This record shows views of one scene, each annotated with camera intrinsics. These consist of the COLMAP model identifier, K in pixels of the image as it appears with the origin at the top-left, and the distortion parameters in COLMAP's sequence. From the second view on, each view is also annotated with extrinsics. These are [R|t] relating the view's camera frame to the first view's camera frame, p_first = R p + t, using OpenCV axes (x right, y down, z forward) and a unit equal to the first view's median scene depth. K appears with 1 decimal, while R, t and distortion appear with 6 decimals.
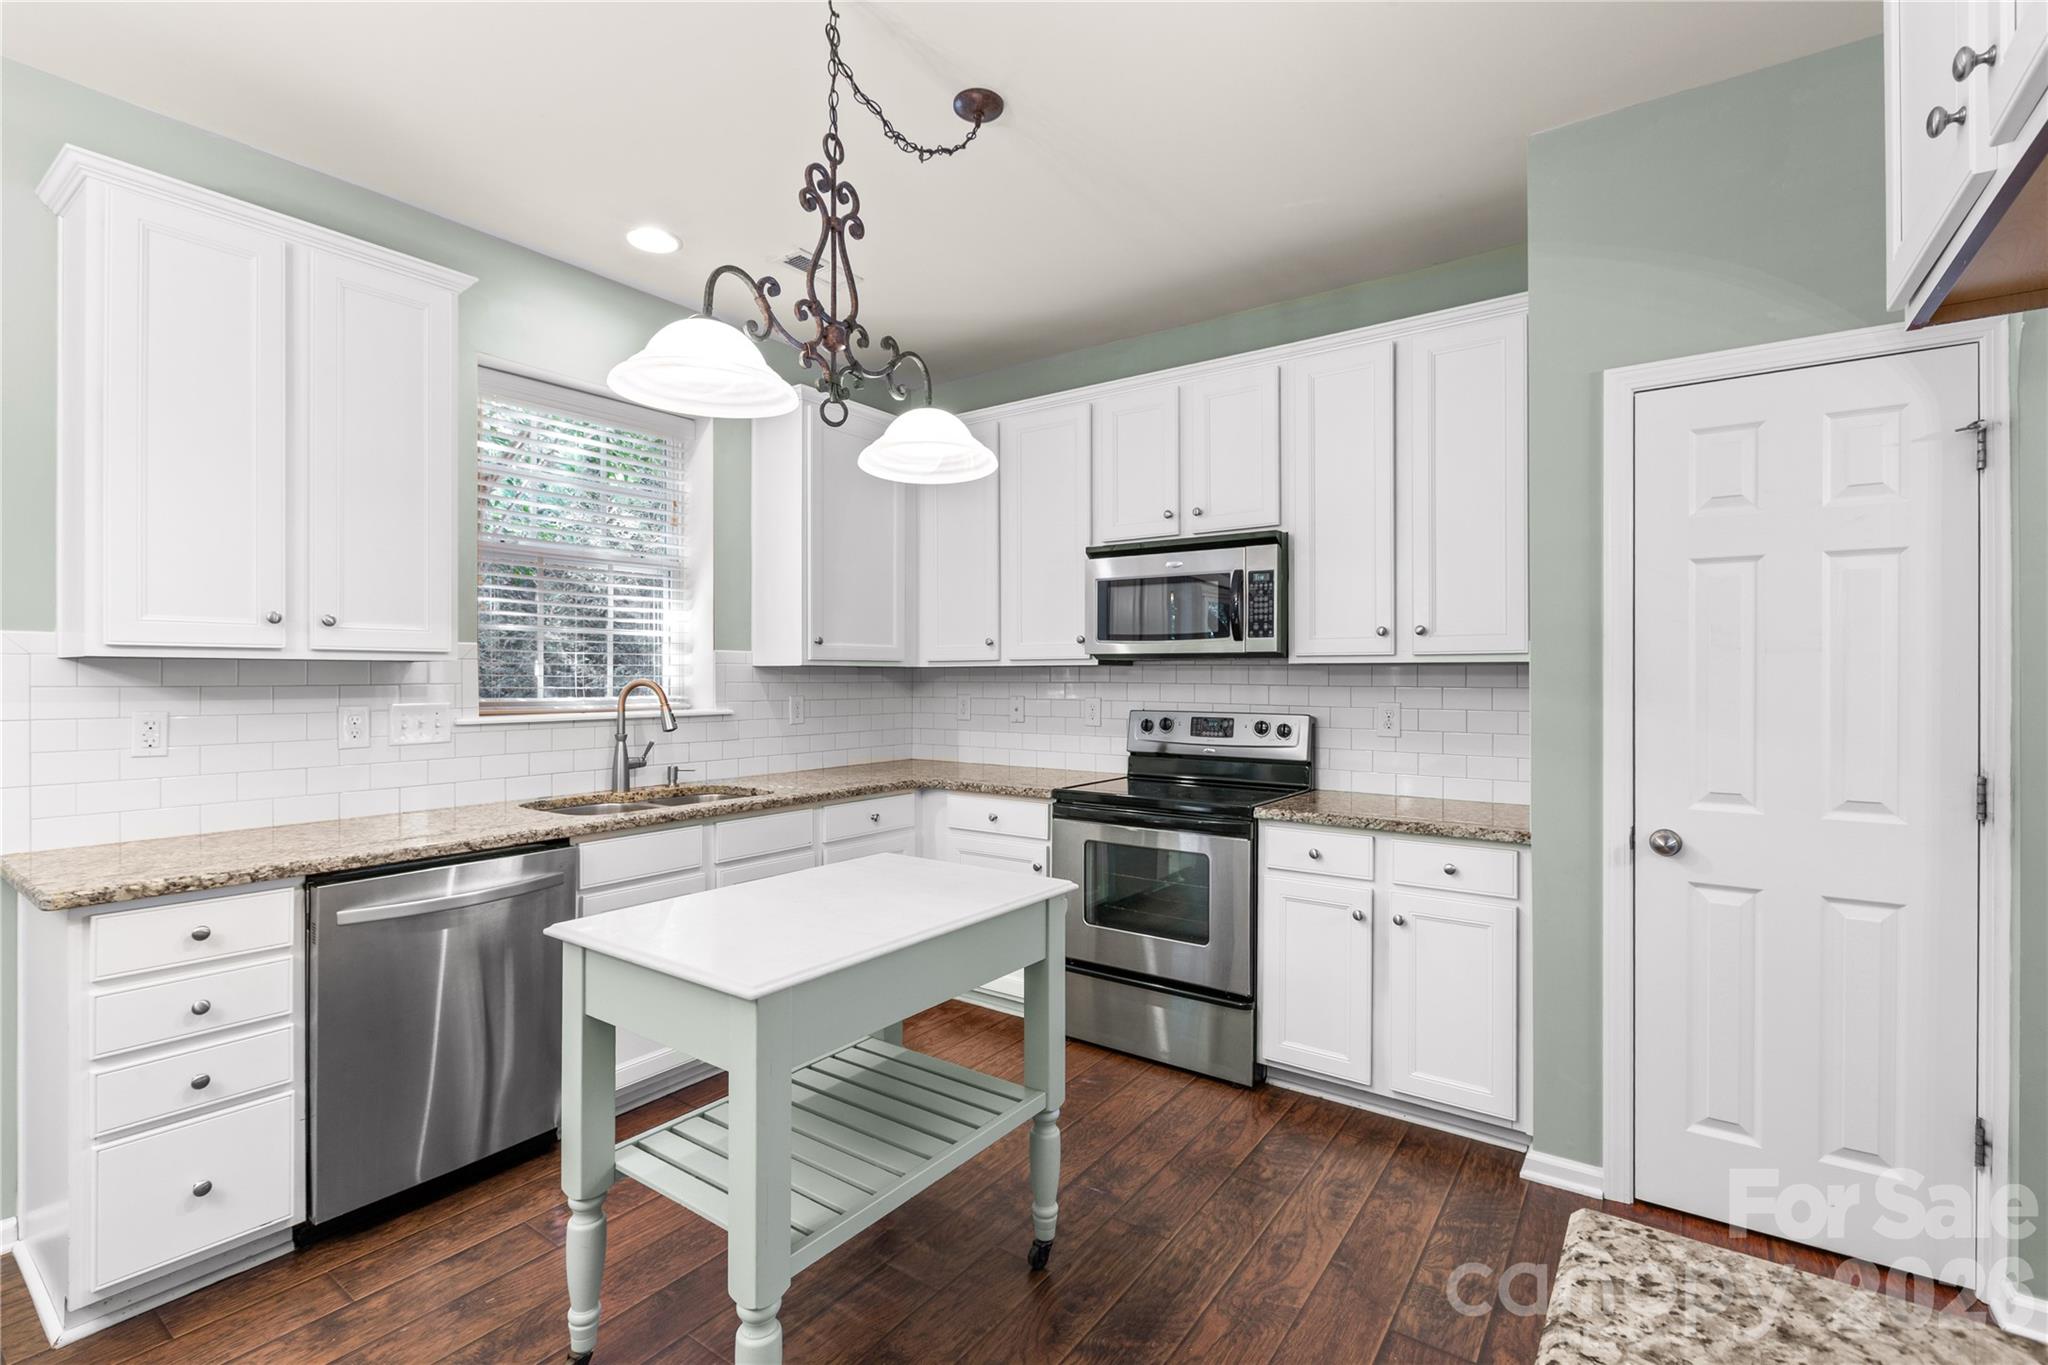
lens RADIAL K [[931.2, 0, 1024.0], [0, 931.2, 682.5], [0, 0, 1]] dist [0.001262, 0.000099]
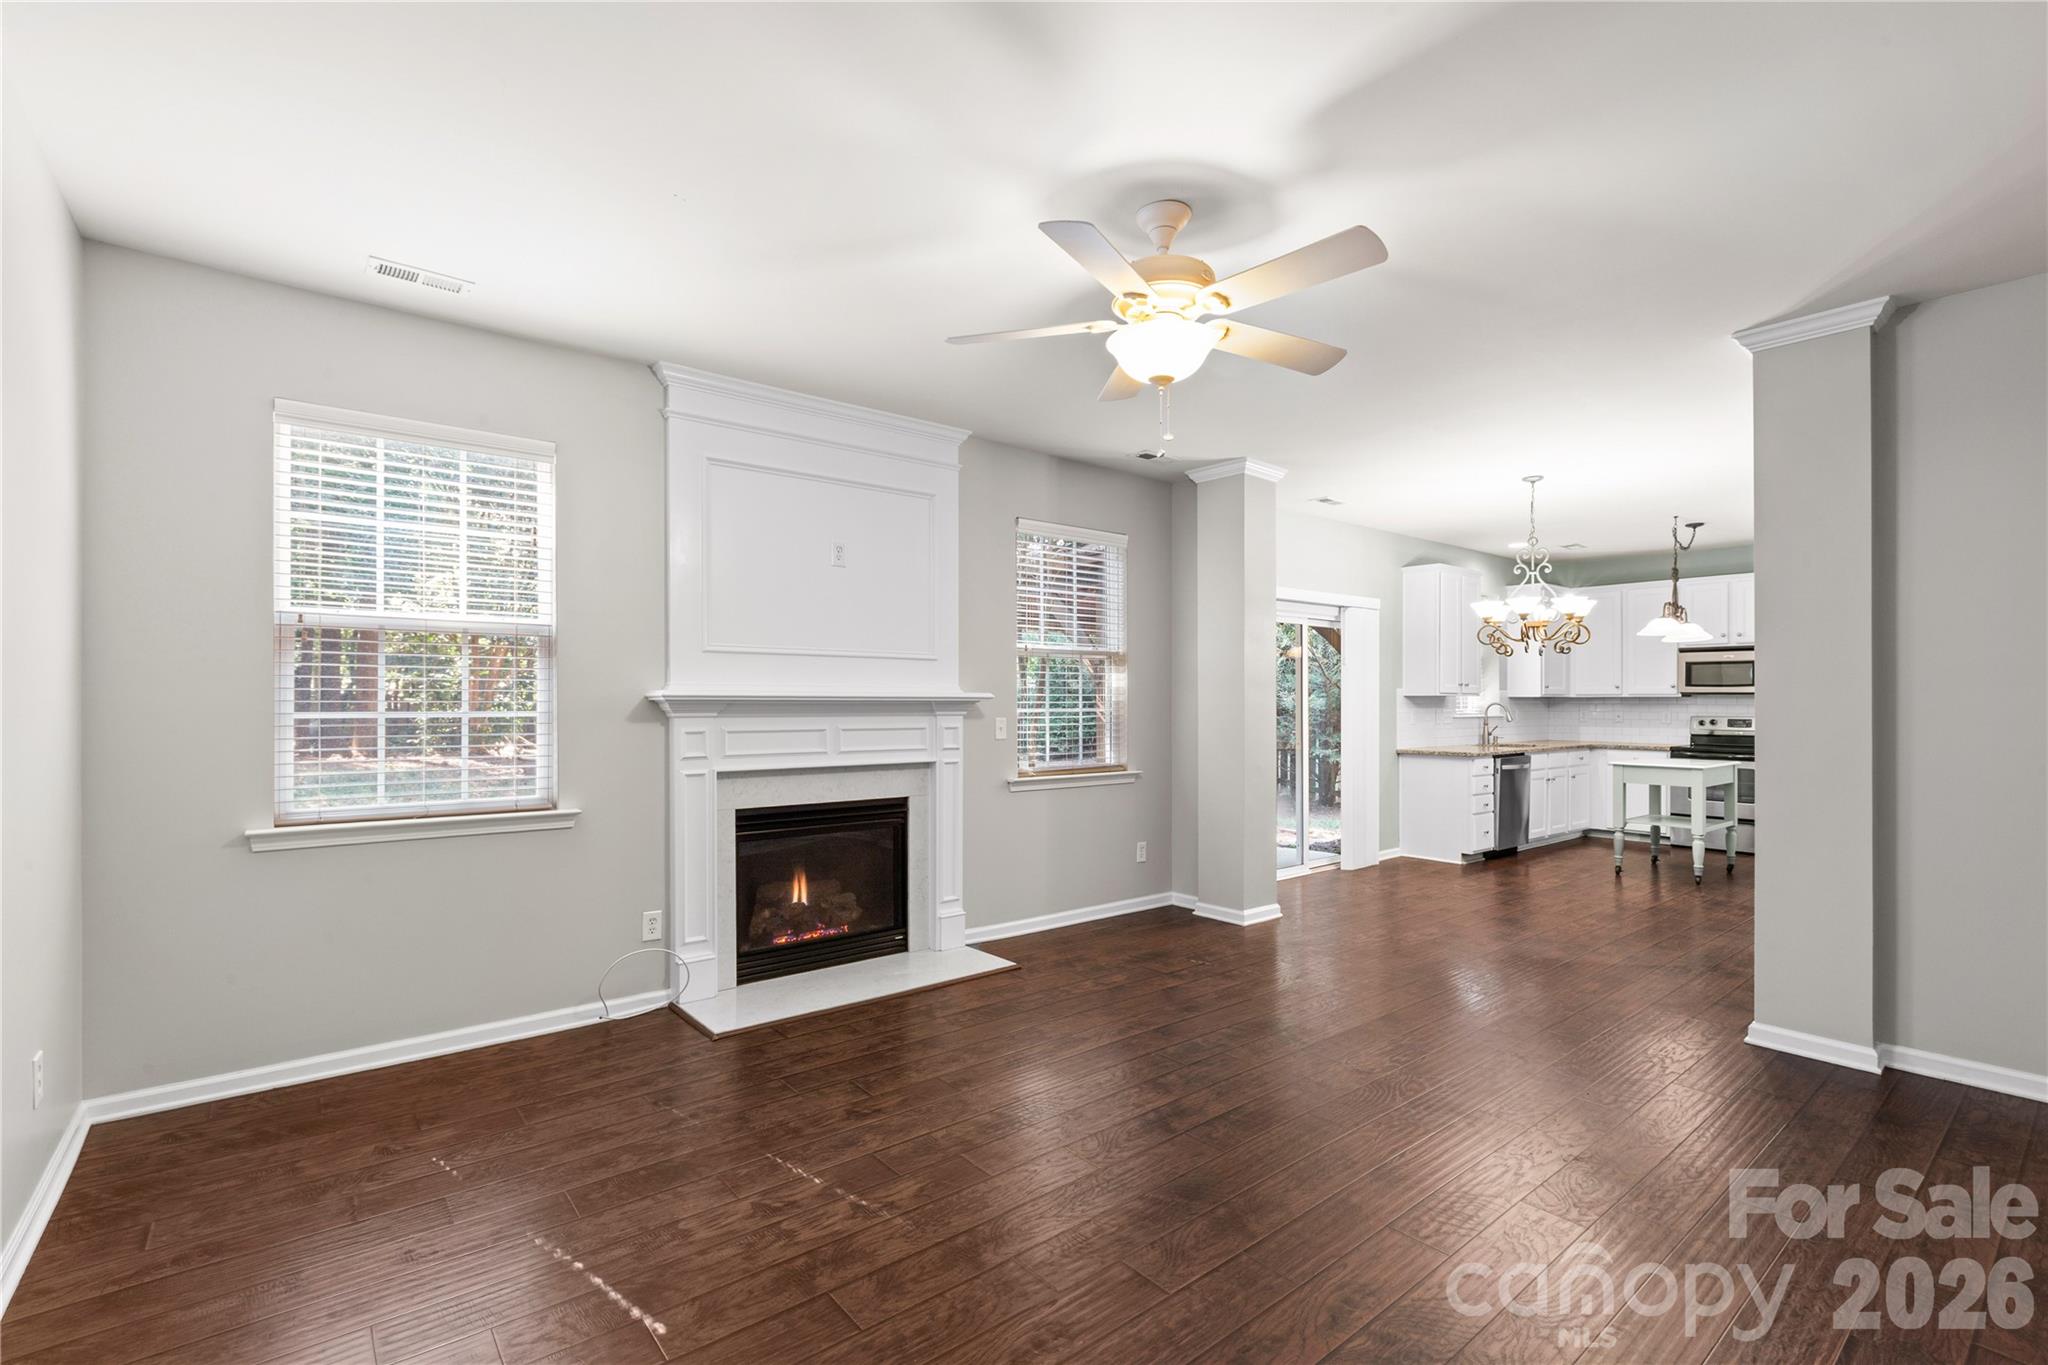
lens RADIAL K [[913.4, 0, 1007.1], [0, 913.4, 726.5], [0, 0, 1]] dist [-0.001651, -0.000191]
pose [[0.961739, 0.009844, -0.273791, -0.983570], [-0.003895, 0.999745, 0.022263, 0.012344], [0.273940, -0.020345, 0.961532, -1.796245]]
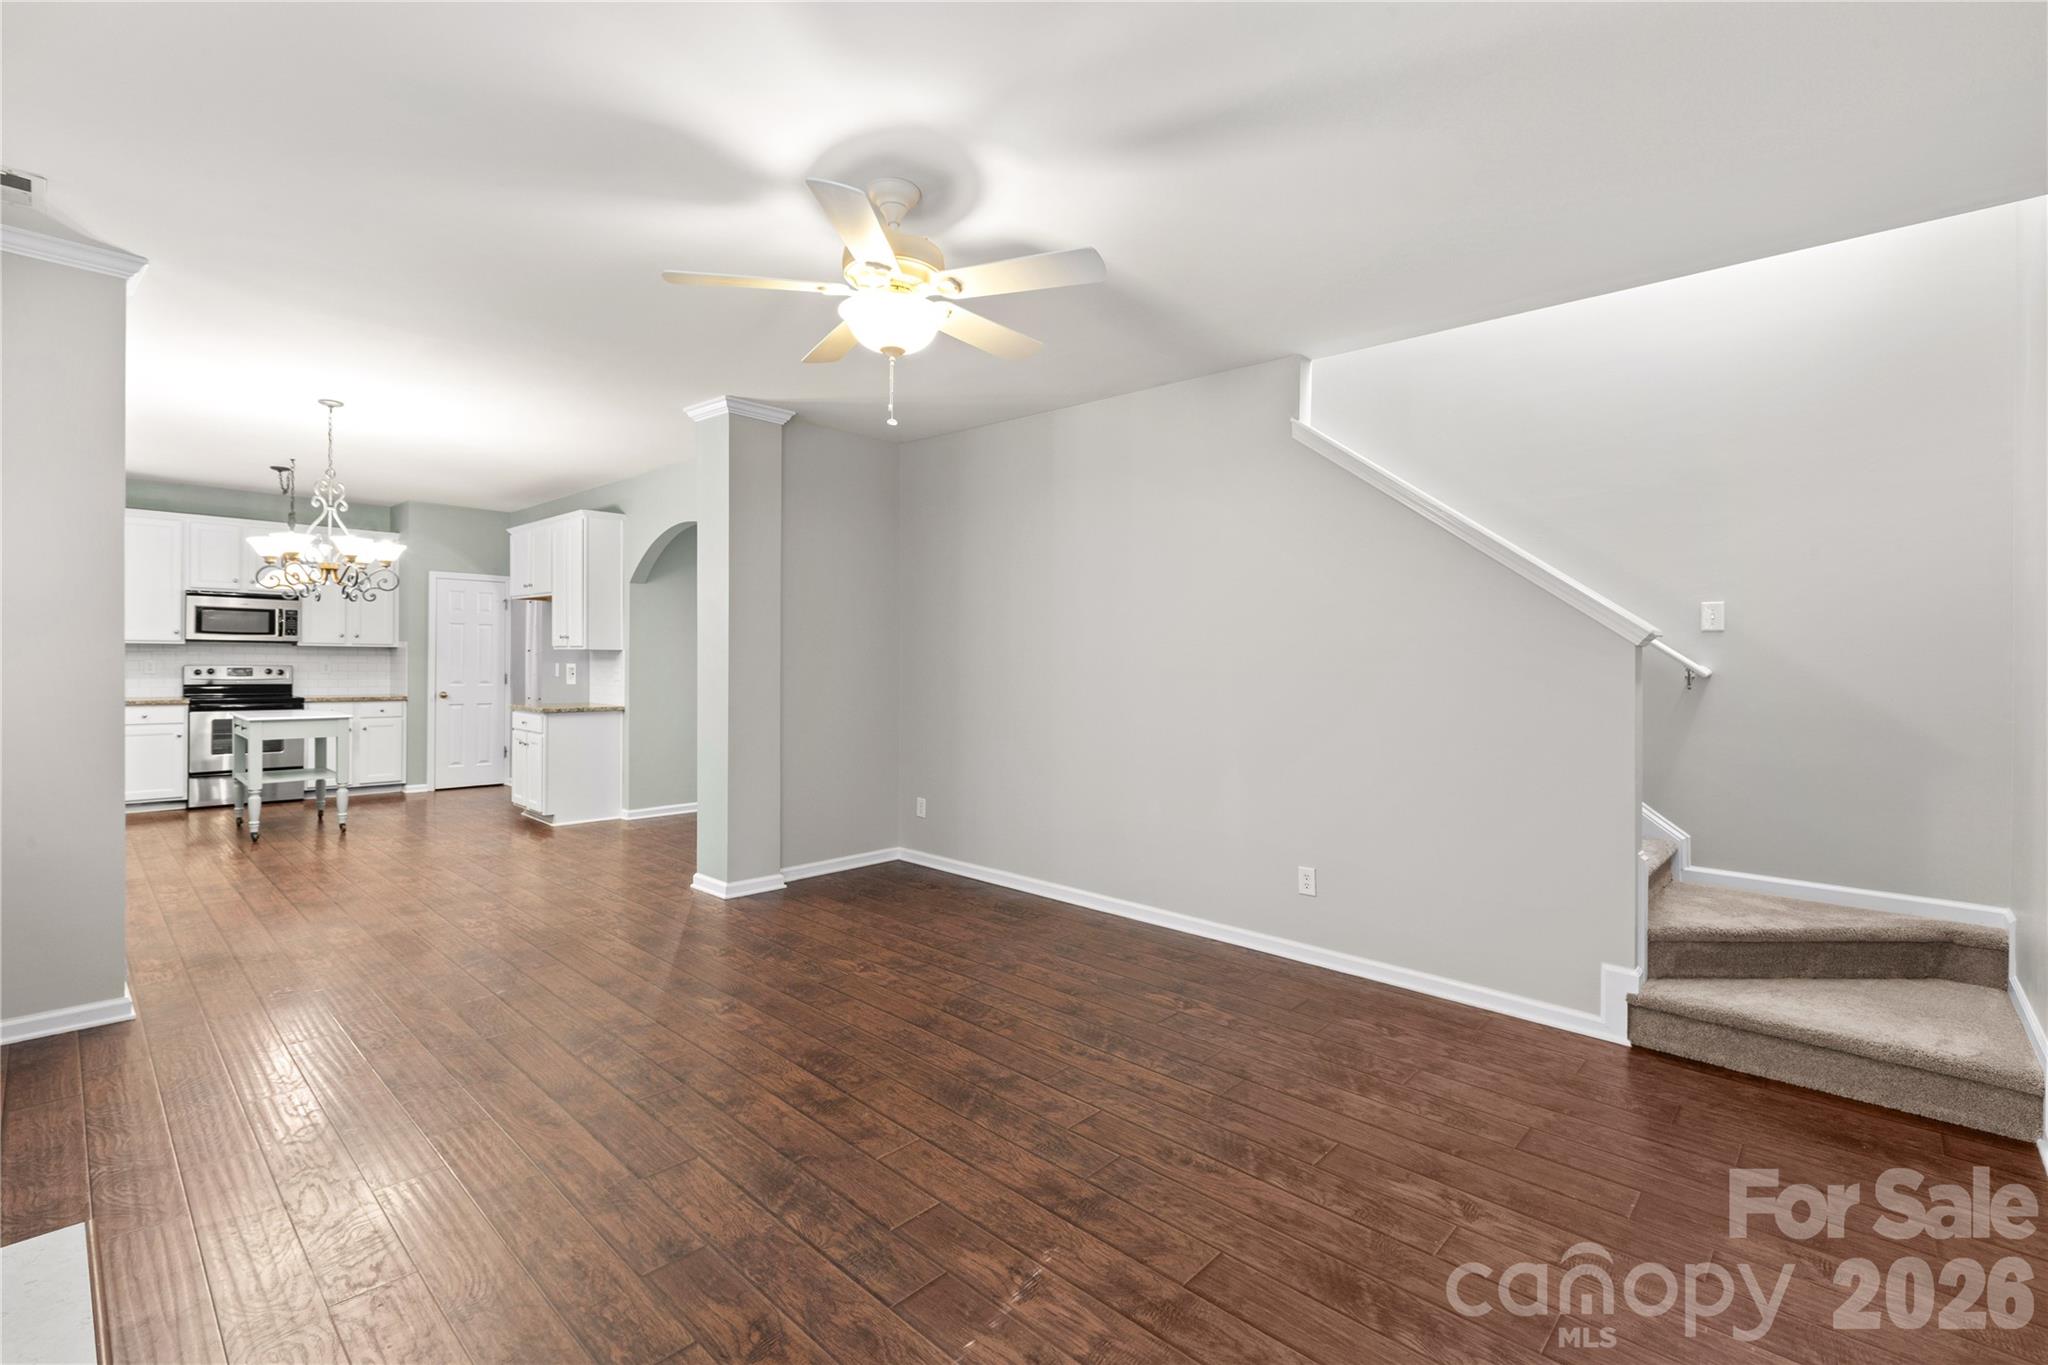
lens RADIAL K [[911.9, 0, 1012.1], [0, 911.9, 668.5], [0, 0, 1]] dist [-0.003035, -0.000381]
pose [[0.137309, -0.010185, 0.990476, -1.821294], [-0.006557, 0.999916, 0.011191, 0.001991], [-0.990507, -0.008031, 0.137231, -1.239719]]
